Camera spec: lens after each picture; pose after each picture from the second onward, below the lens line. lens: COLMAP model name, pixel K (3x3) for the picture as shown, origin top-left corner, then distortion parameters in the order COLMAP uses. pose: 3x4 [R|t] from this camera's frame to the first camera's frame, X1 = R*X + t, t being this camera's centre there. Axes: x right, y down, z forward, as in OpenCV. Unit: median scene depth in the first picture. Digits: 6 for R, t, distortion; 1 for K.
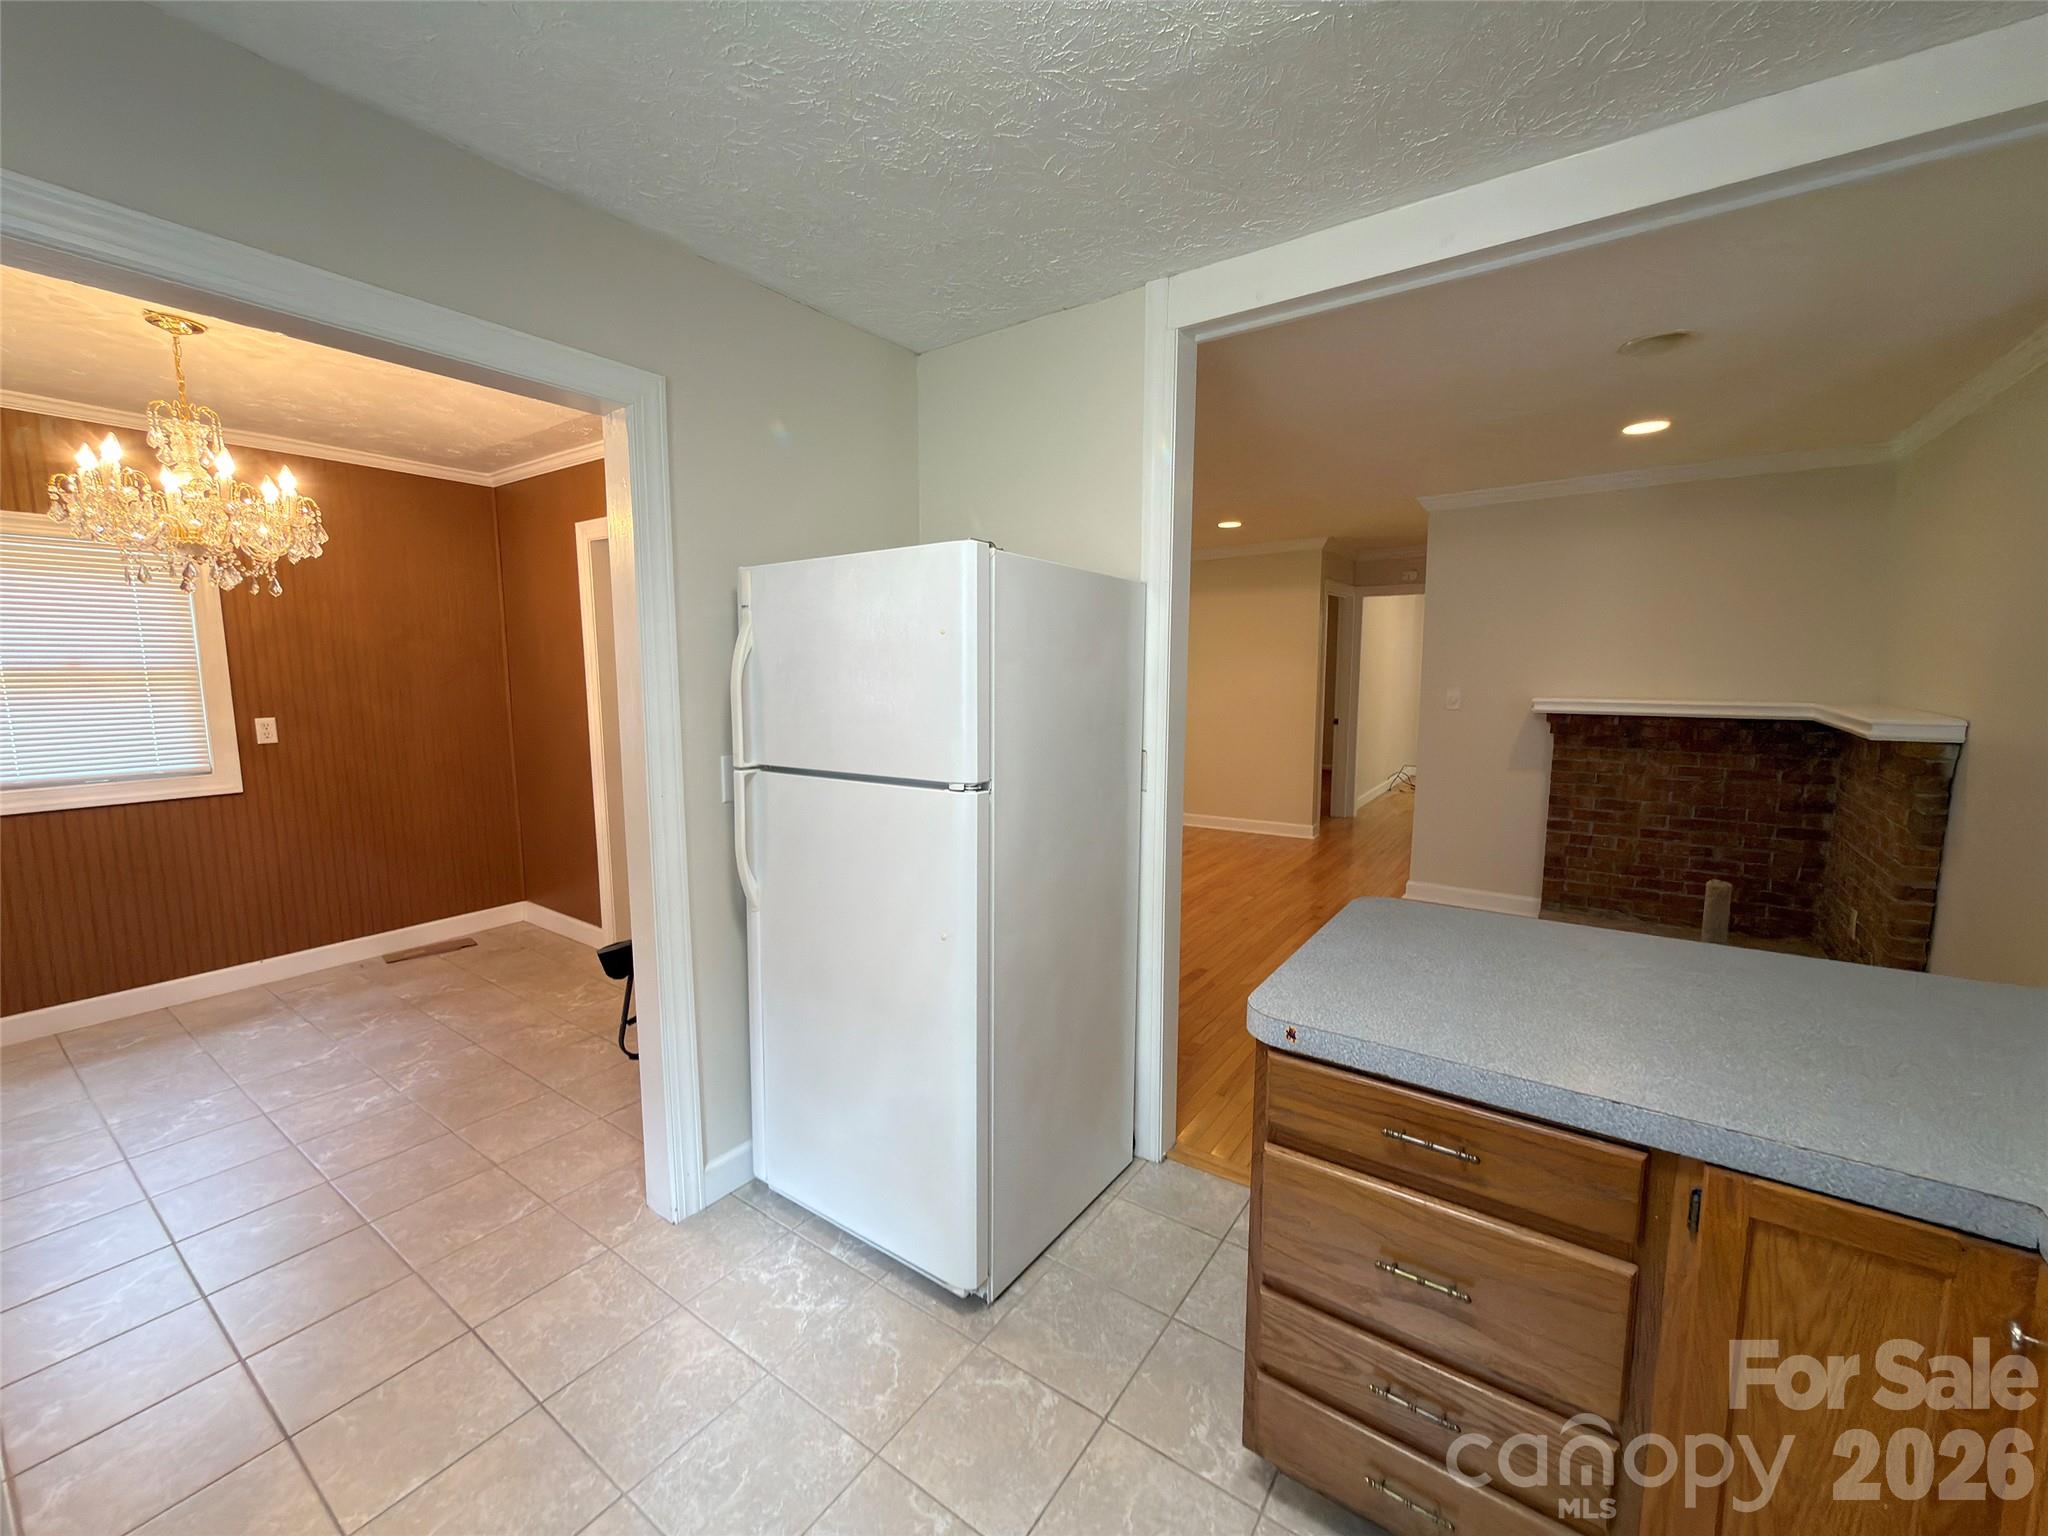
lens RADIAL K [[816.0, 0, 1018.9], [0, 816.0, 764.8], [0, 0, 1]] dist [-0.001590, 0.000476]
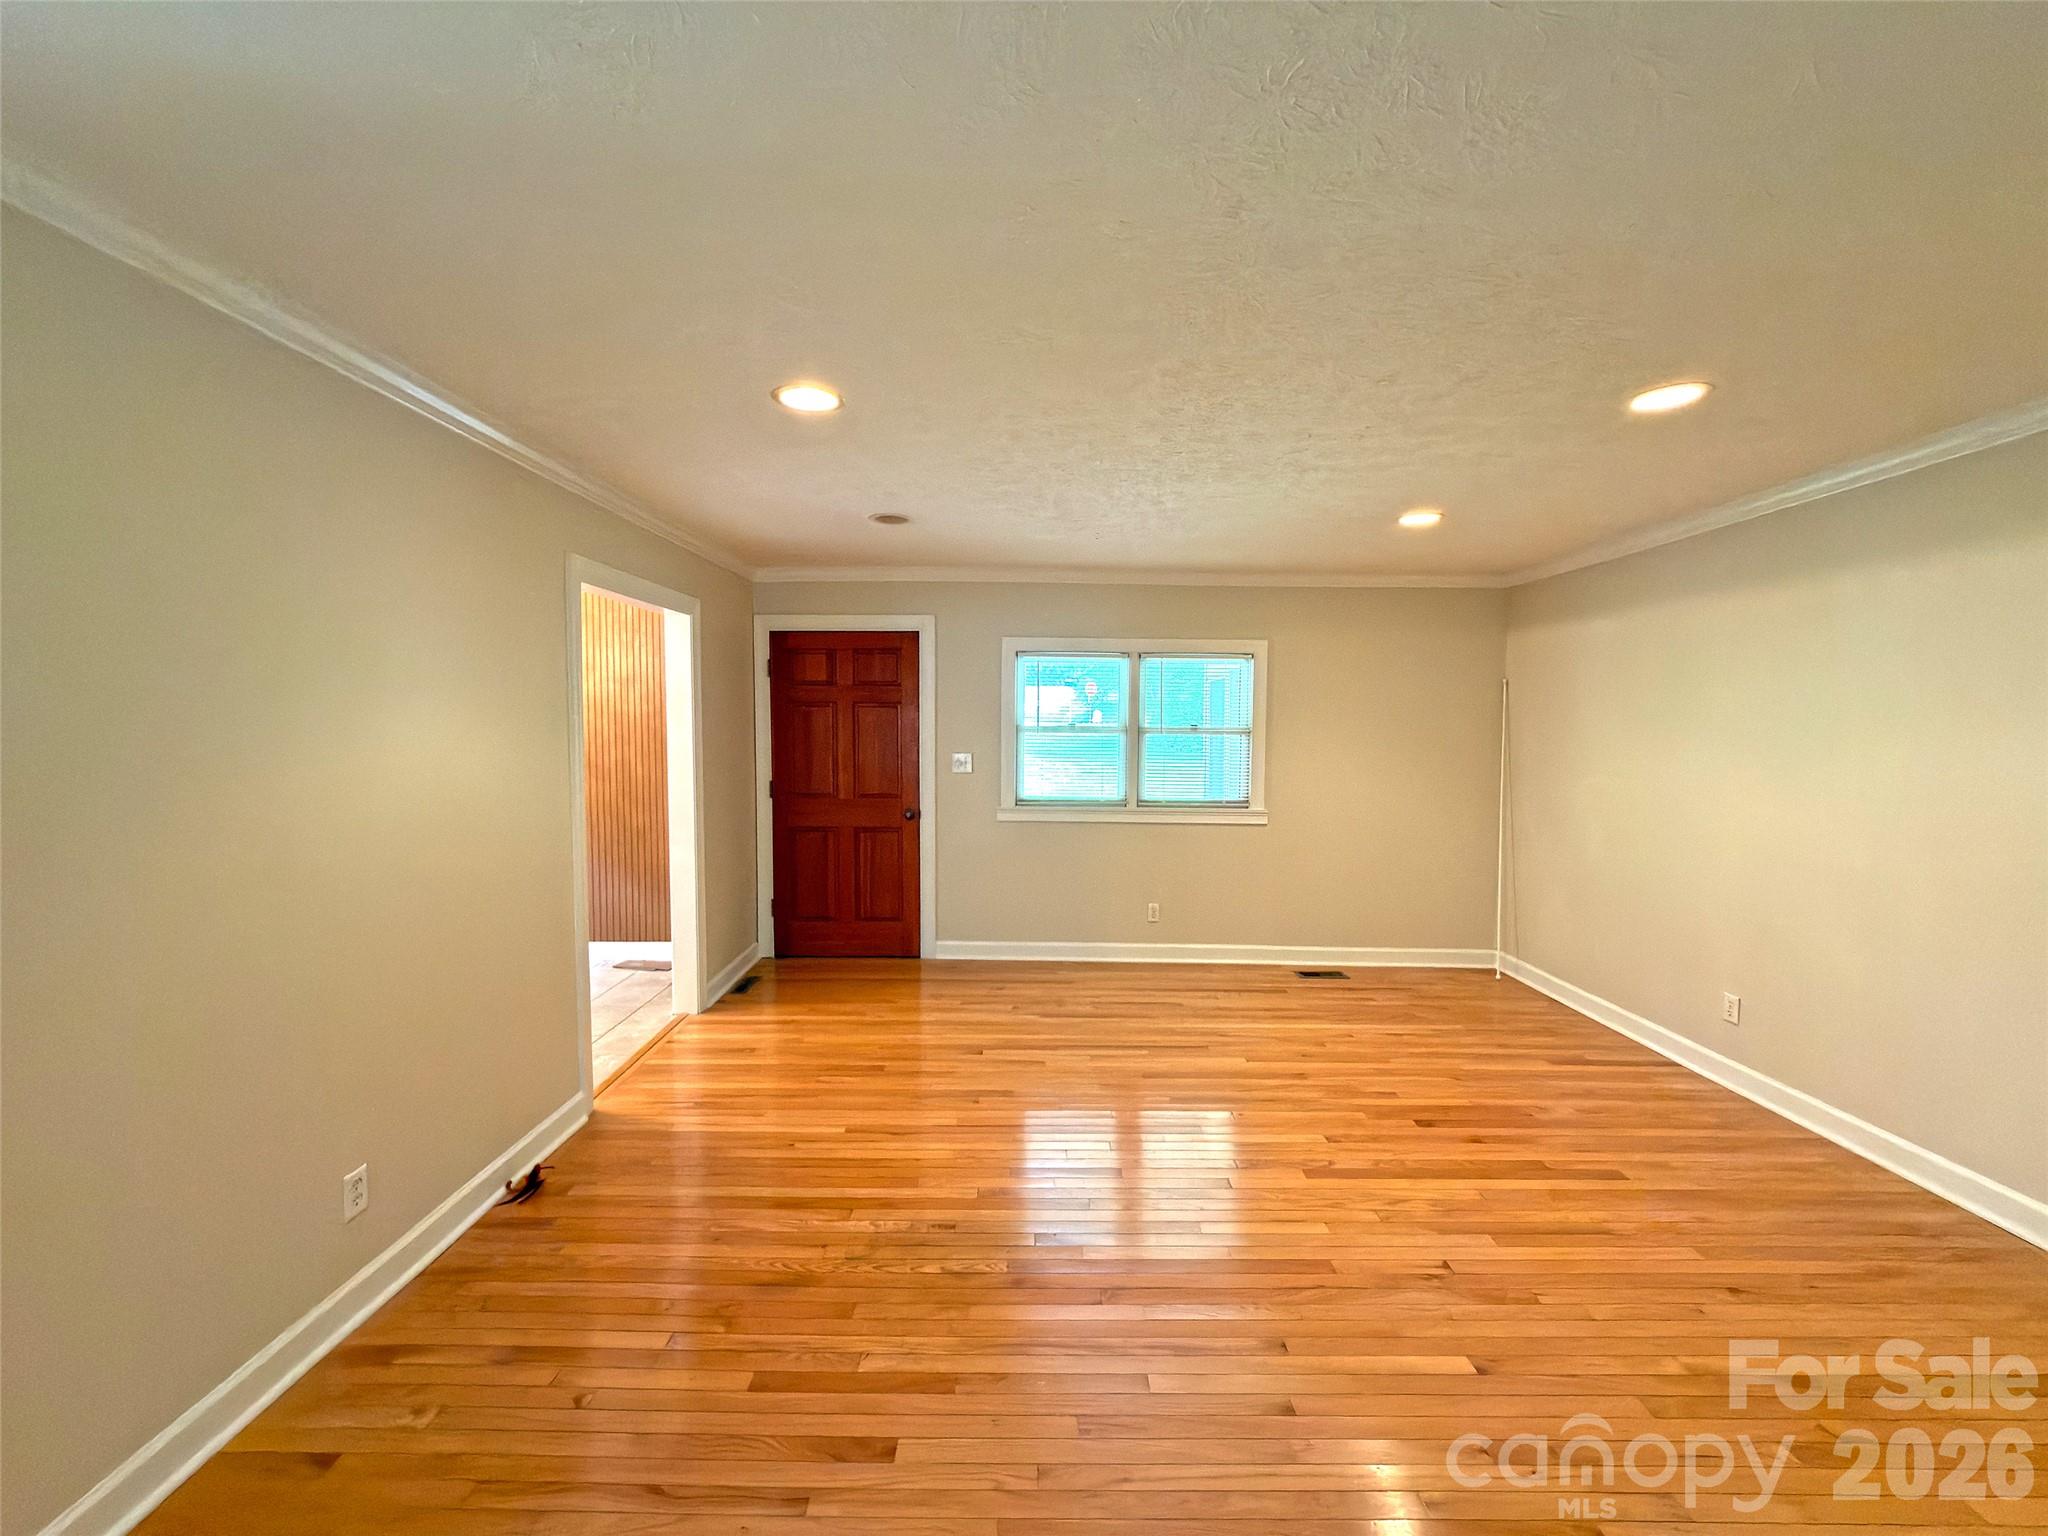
lens RADIAL K [[816.0, 0, 1018.9], [0, 816.0, 764.8], [0, 0, 1]] dist [-0.001590, 0.000476]
pose [[0.563512, 0.042682, -0.825004, 0.592365], [-0.103369, 0.994459, -0.019157, -0.104211], [0.819615, 0.096076, 0.564802, 0.757696]]
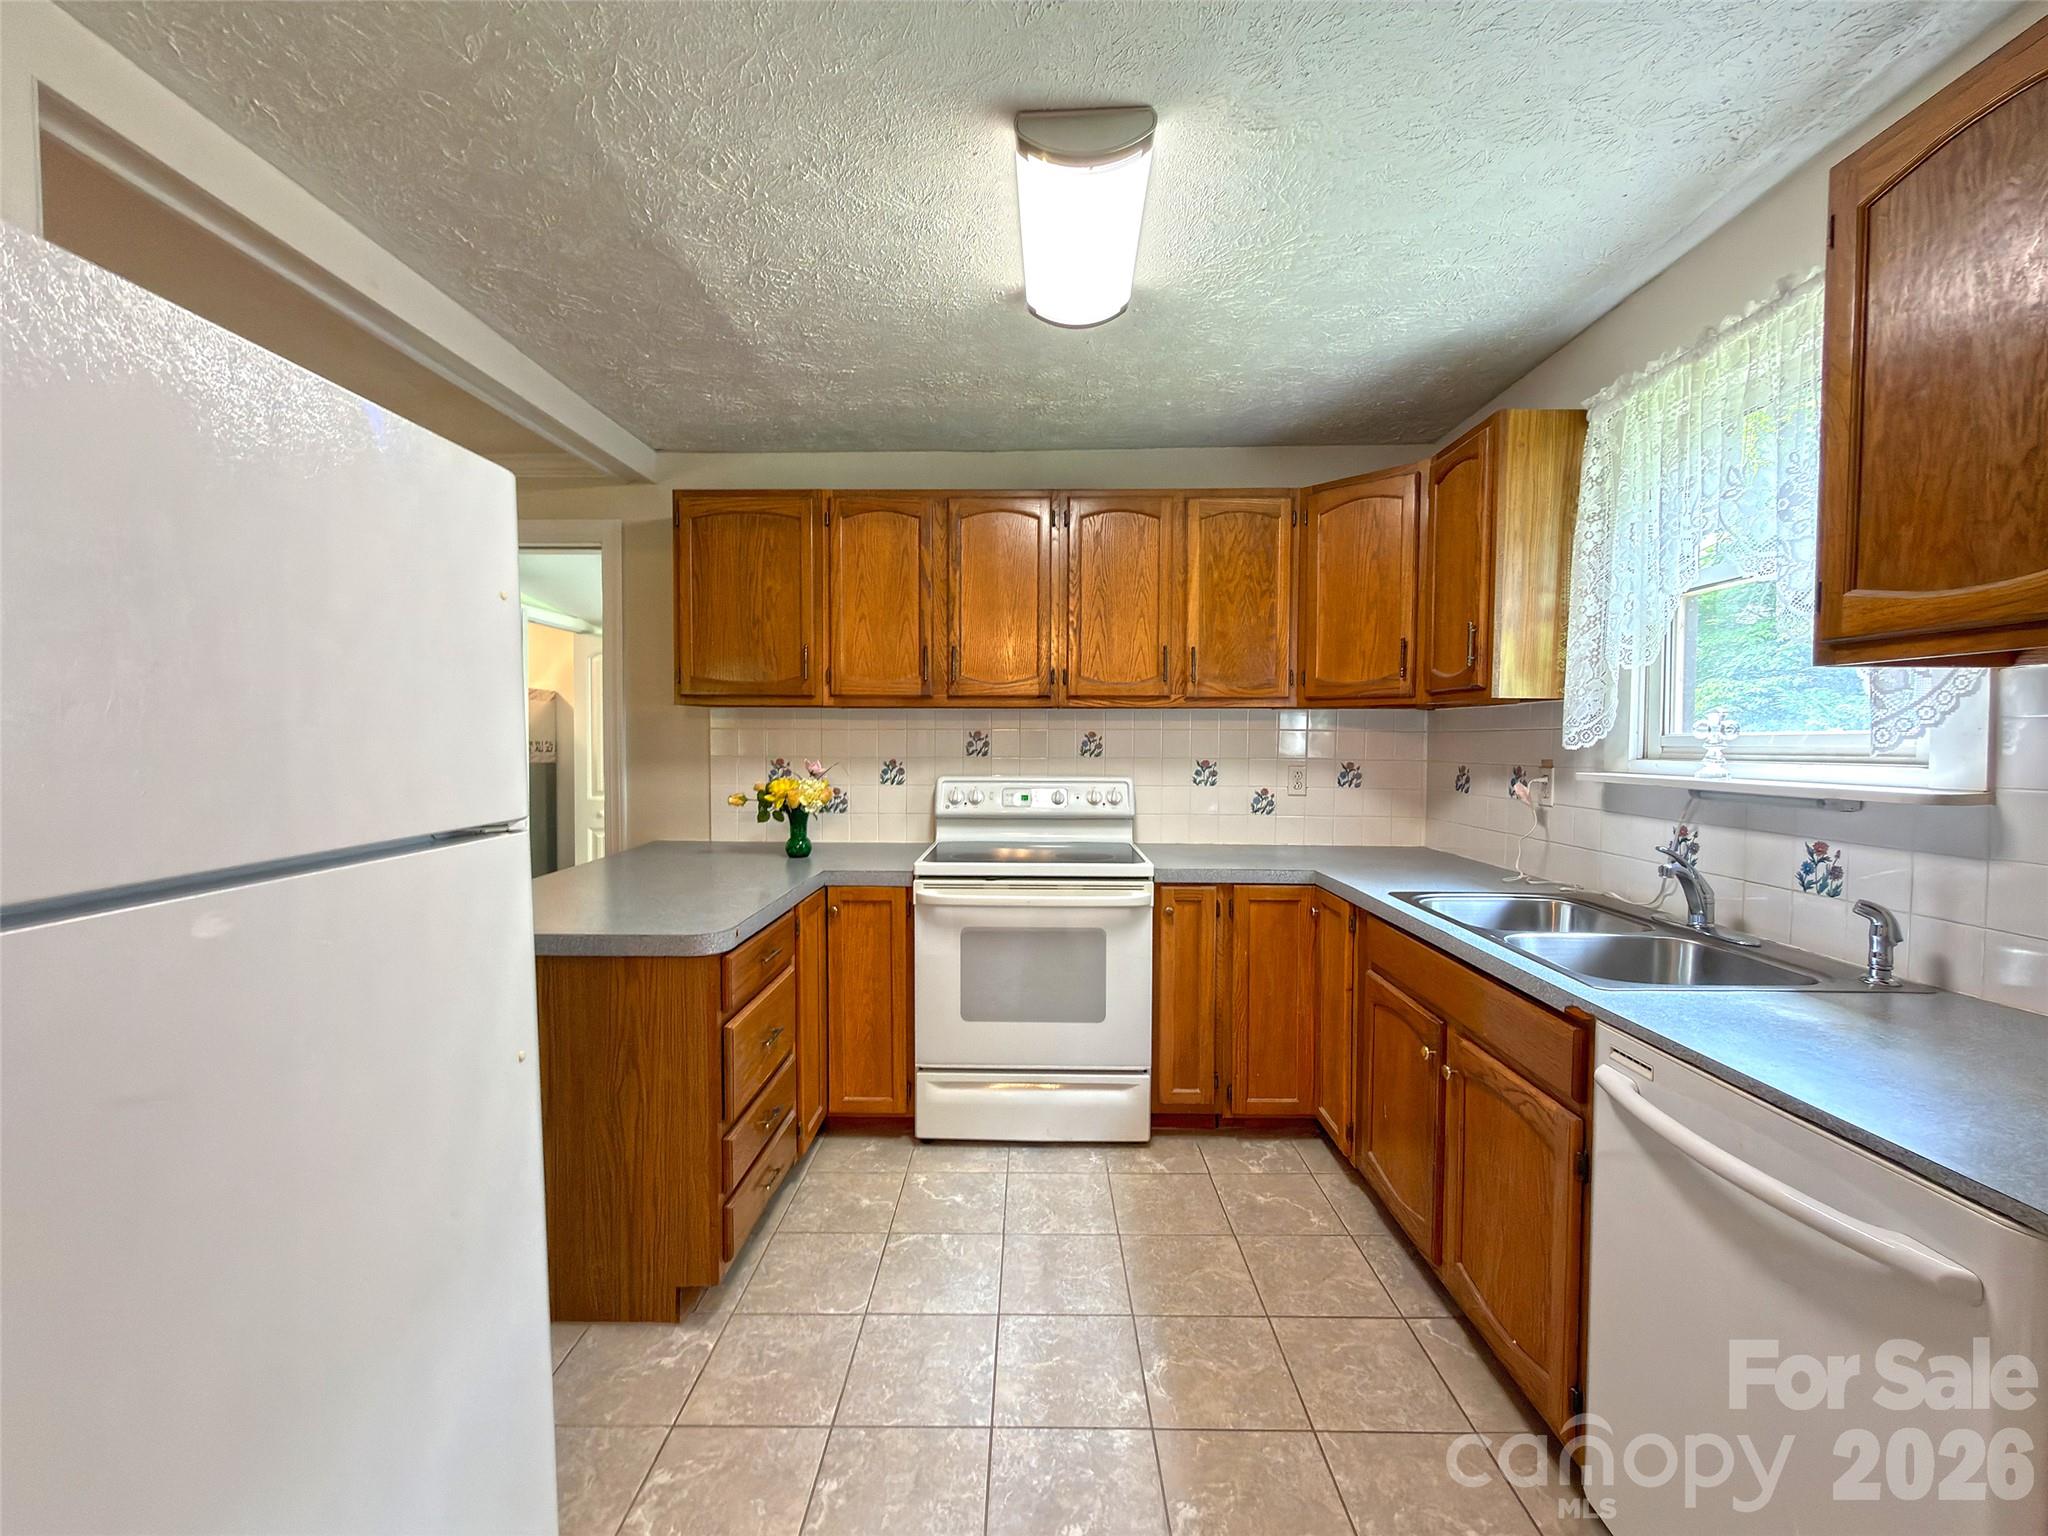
lens RADIAL K [[816.0, 0, 1018.9], [0, 816.0, 764.8], [0, 0, 1]] dist [-0.001590, 0.000476]
pose [[-0.557160, -0.031477, 0.829808, -0.366219], [0.097451, 0.989898, 0.102981, -0.023332], [-0.824667, 0.138243, -0.548464, 0.426310]]
